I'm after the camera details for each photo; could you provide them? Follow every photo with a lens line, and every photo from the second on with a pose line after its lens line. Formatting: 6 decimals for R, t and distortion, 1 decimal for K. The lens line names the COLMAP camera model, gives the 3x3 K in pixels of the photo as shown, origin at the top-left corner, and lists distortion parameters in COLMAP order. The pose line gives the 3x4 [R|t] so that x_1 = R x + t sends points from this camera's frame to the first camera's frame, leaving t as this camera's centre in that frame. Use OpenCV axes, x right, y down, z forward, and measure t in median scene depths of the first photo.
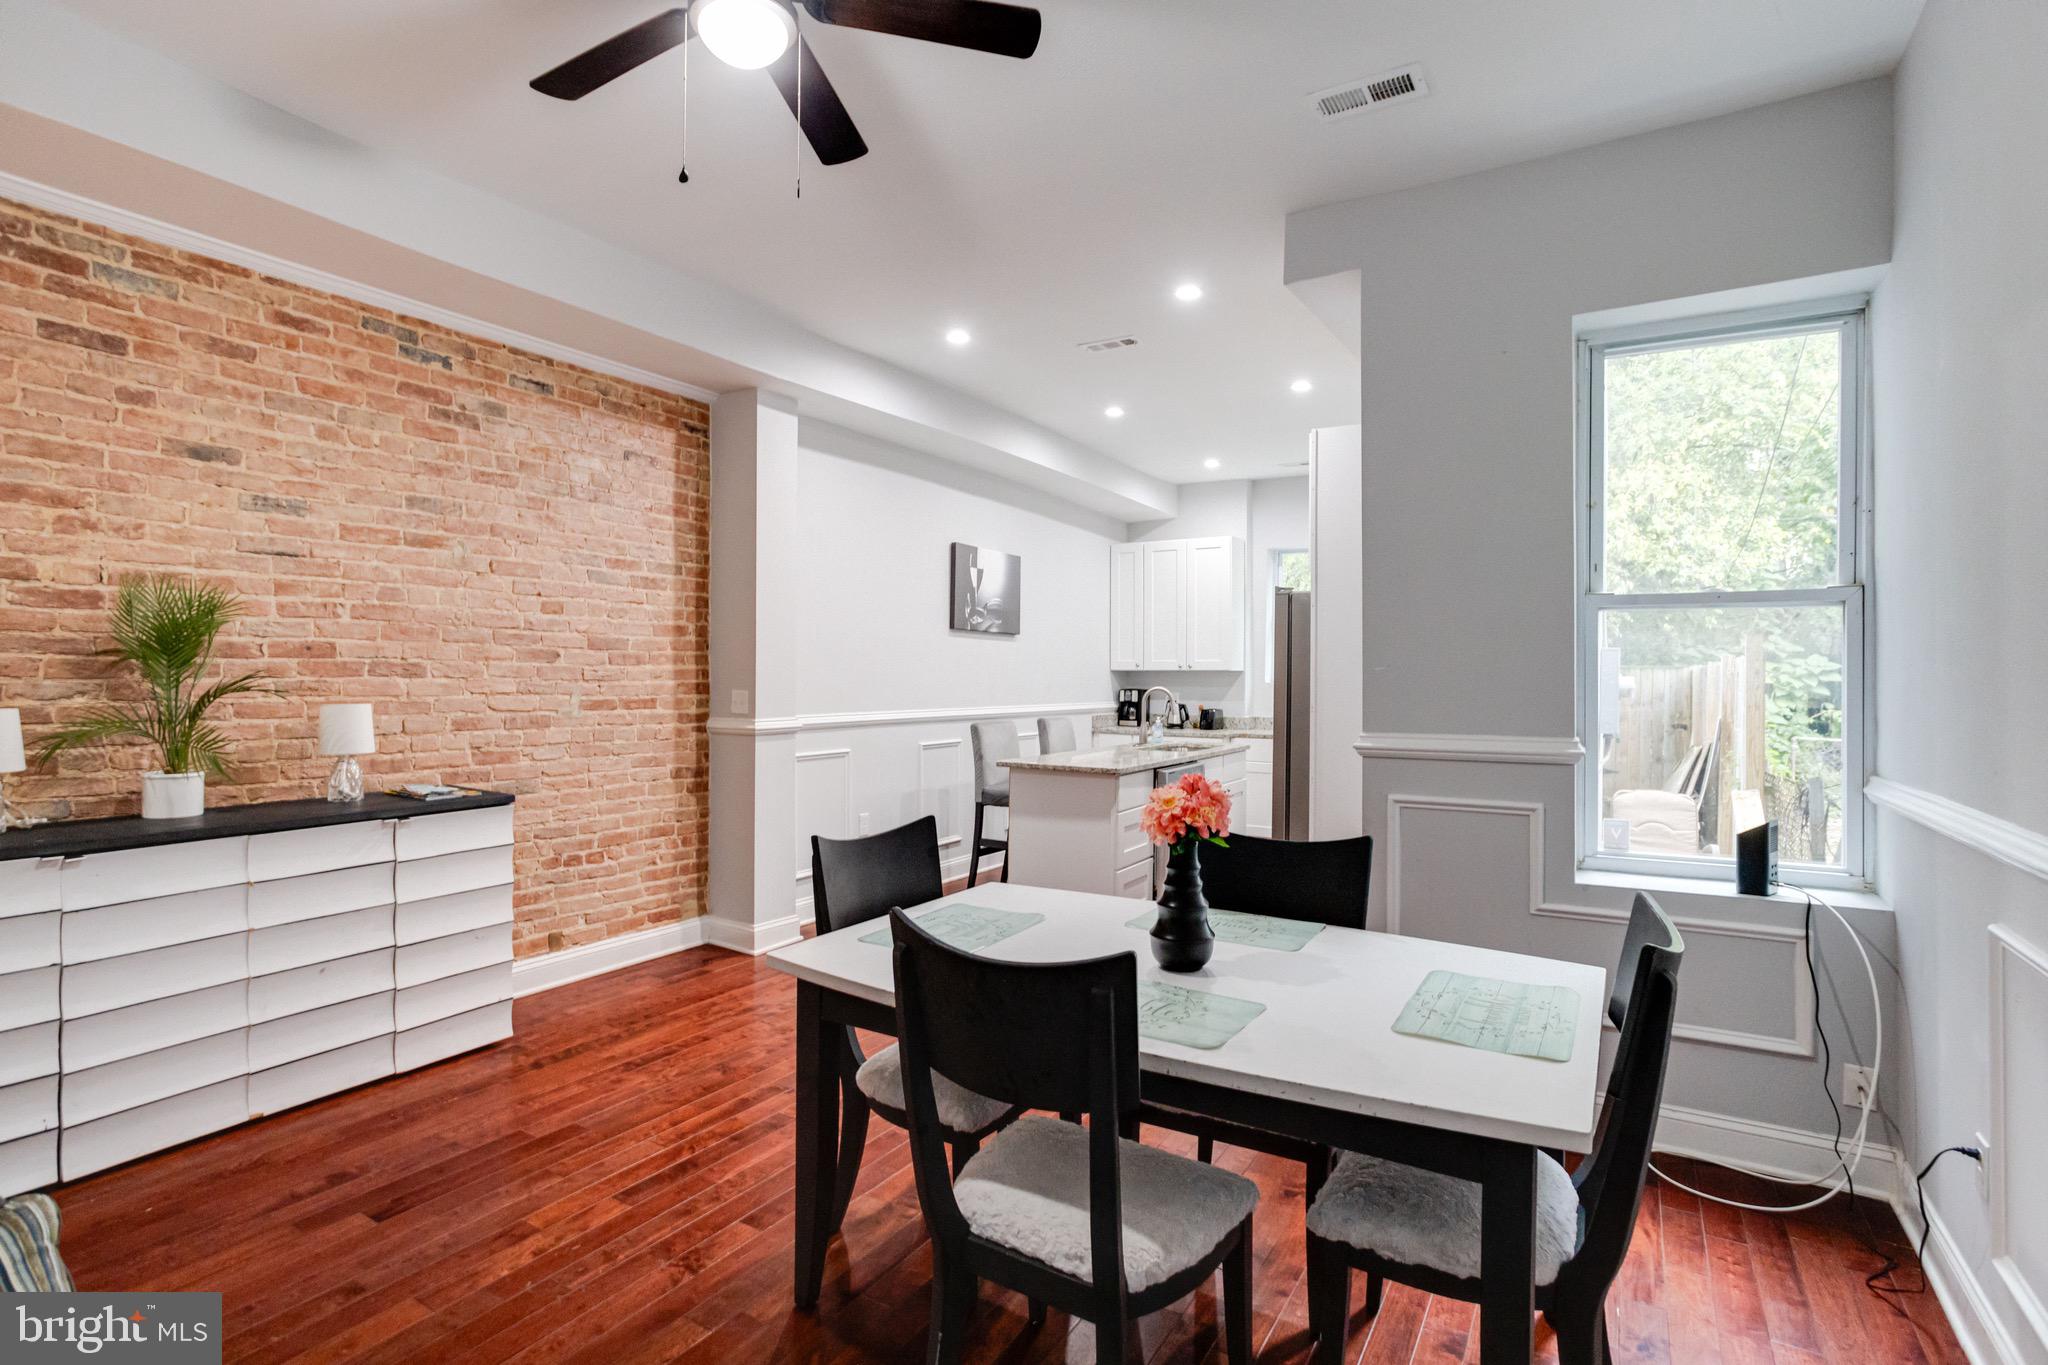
lens RADIAL K [[1010.6, 0, 1054.2], [0, 1010.6, 673.8], [0, 0, 1]] dist [-0.025877, 0.010407]
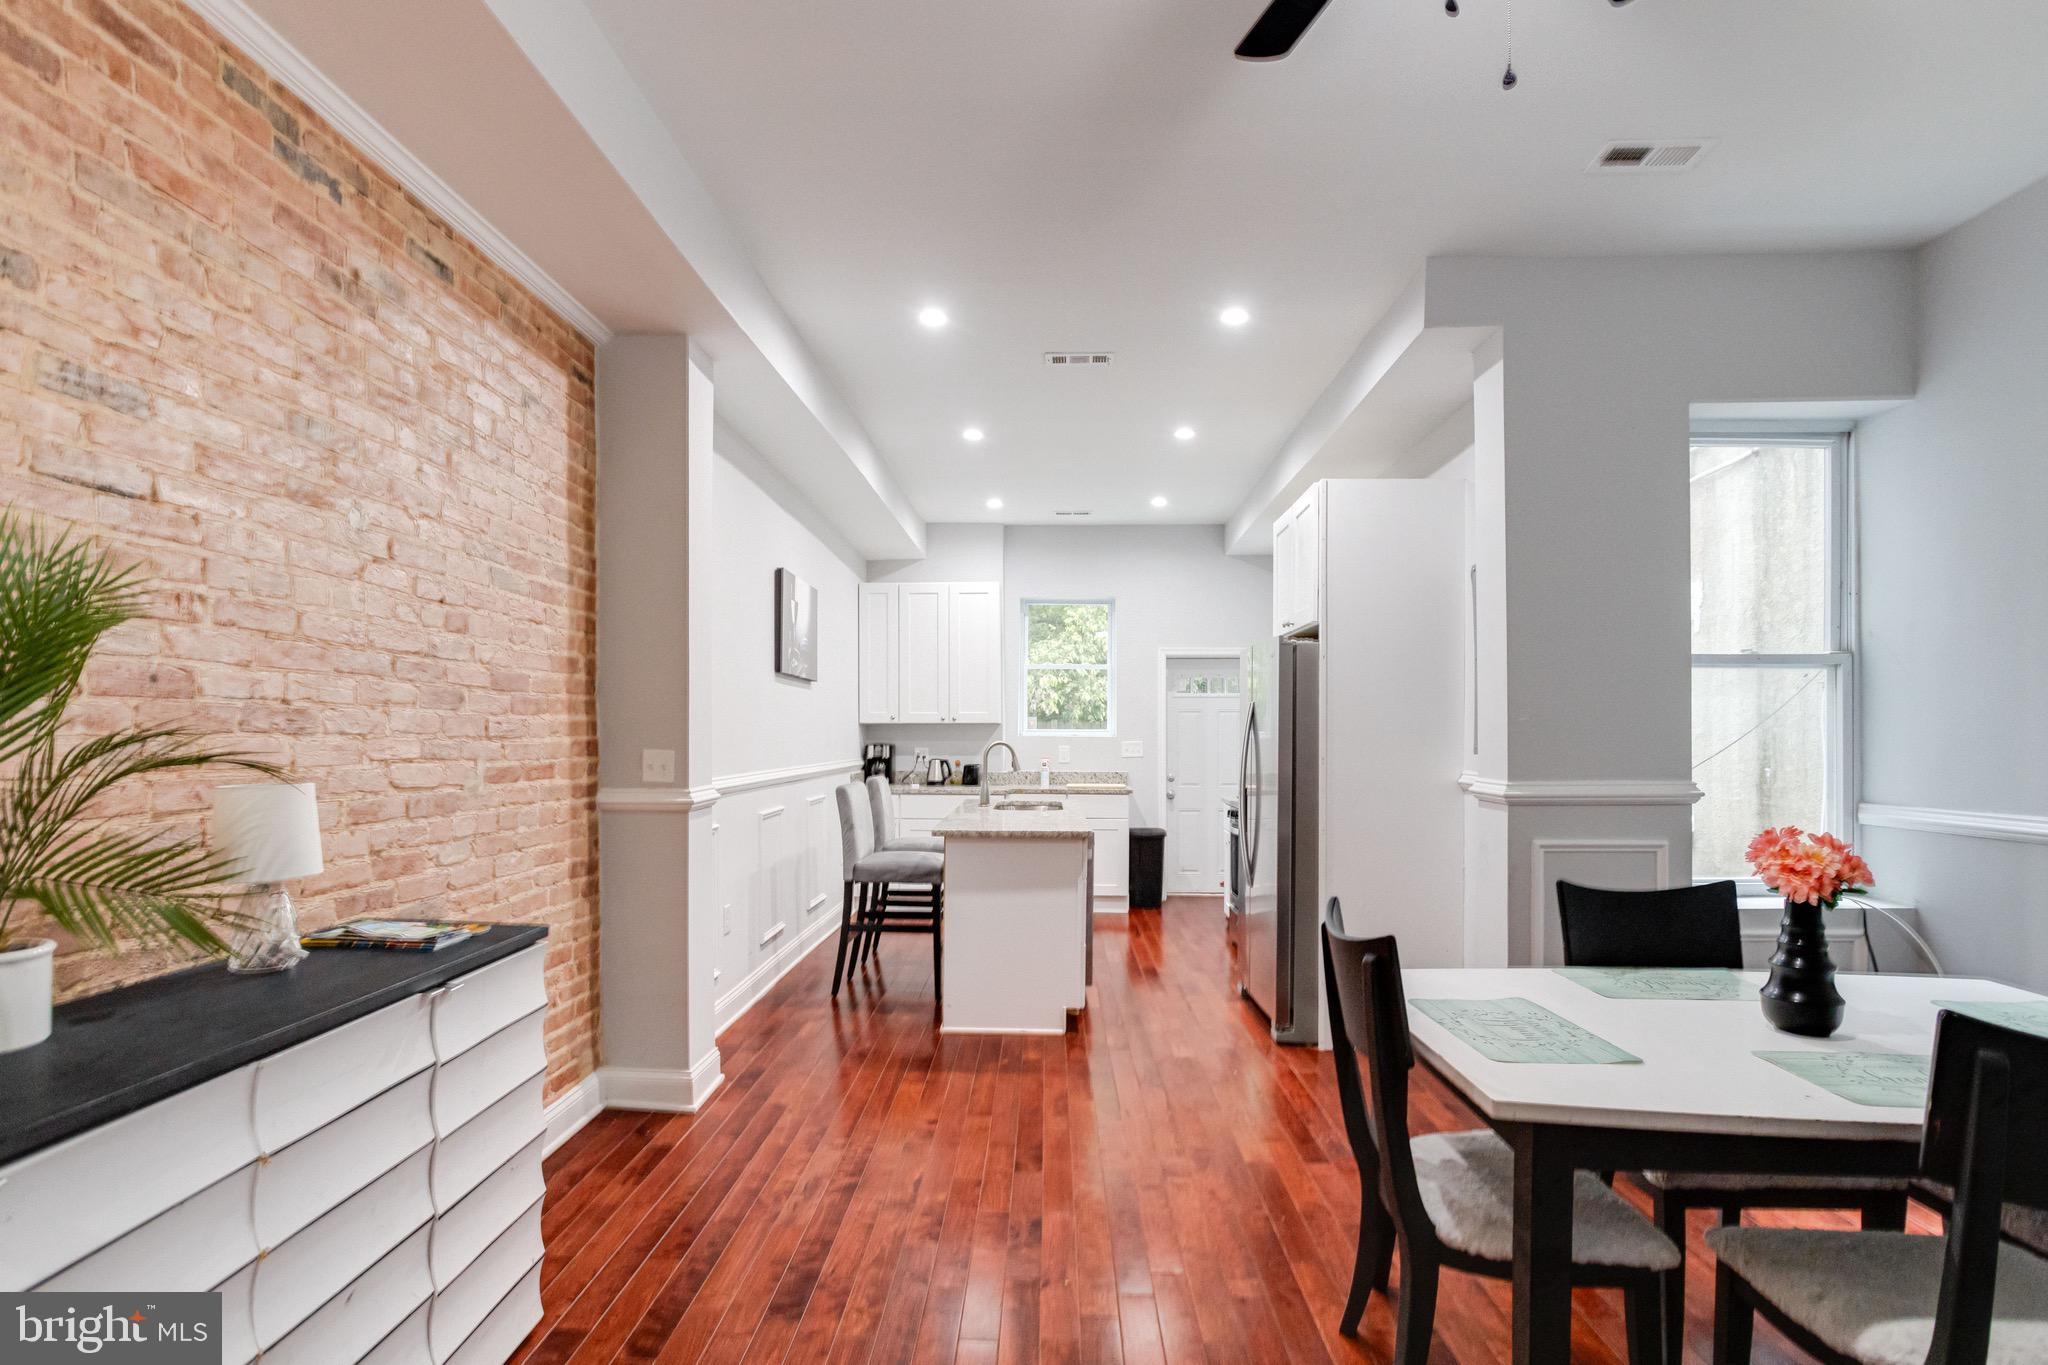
lens RADIAL K [[1010.6, 0, 1034.0], [0, 1010.6, 735.9], [0, 0, 1]] dist [-0.025877, 0.010407]
pose [[0.878100, -0.007830, 0.478413, -0.525805], [0.003779, 0.999948, 0.009430, 0.000522], [-0.478462, -0.006472, 0.878085, 0.296031]]
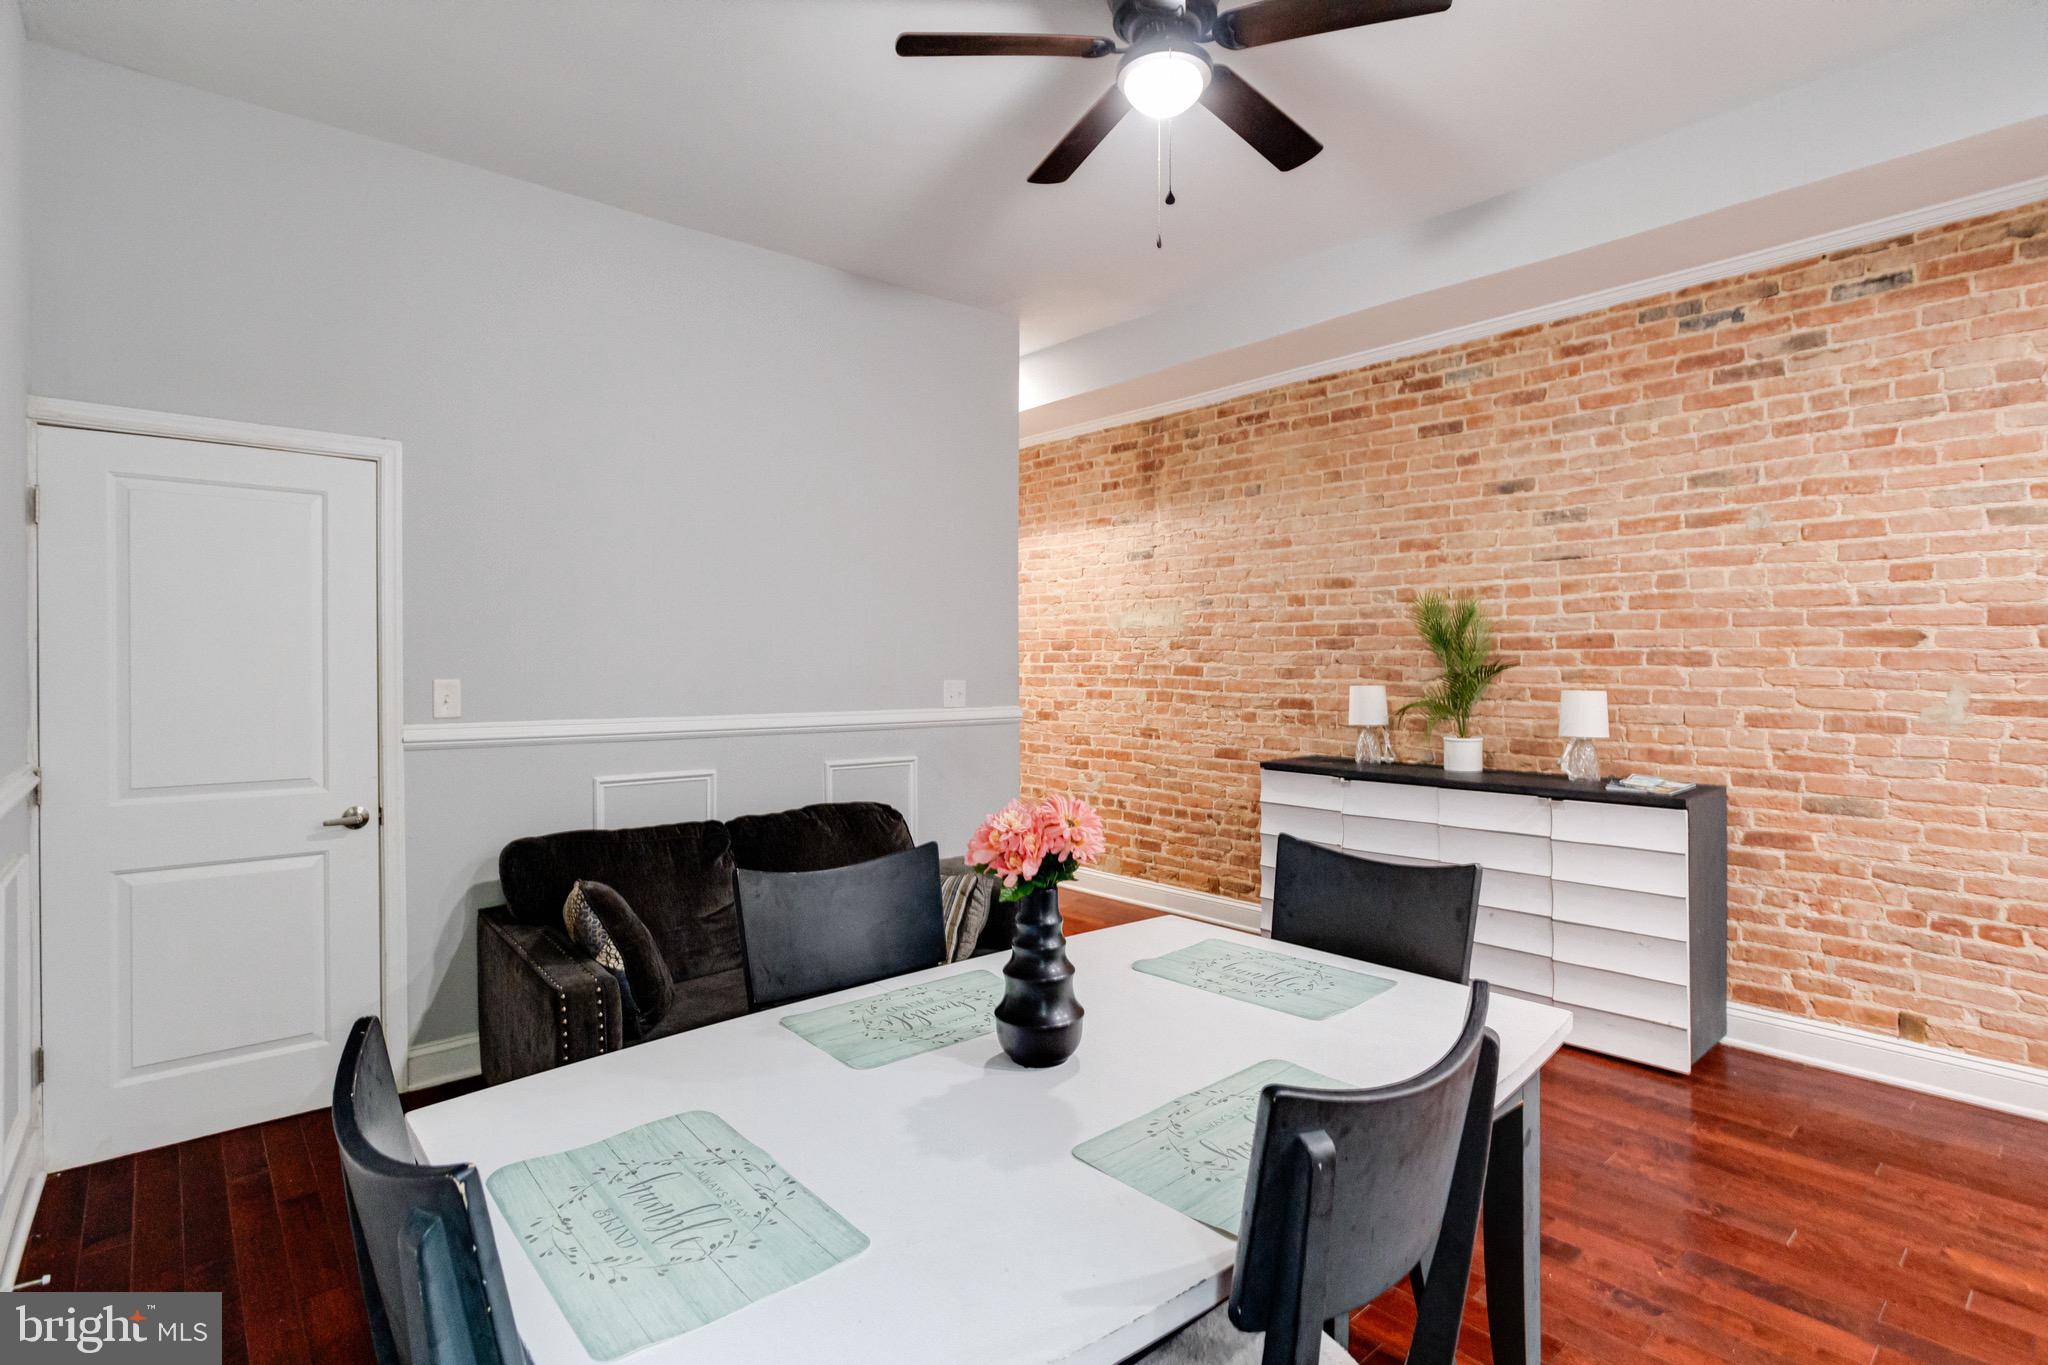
lens RADIAL K [[1011.1, 0, 1011.2], [0, 1011.1, 662.8], [0, 0, 1]] dist [-0.000532, 0.003112]
pose [[-0.334050, -0.005373, -0.942540, 0.458631], [-0.000369, 0.999984, -0.005569, 0.005799], [0.942555, -0.001513, -0.334047, 0.682874]]
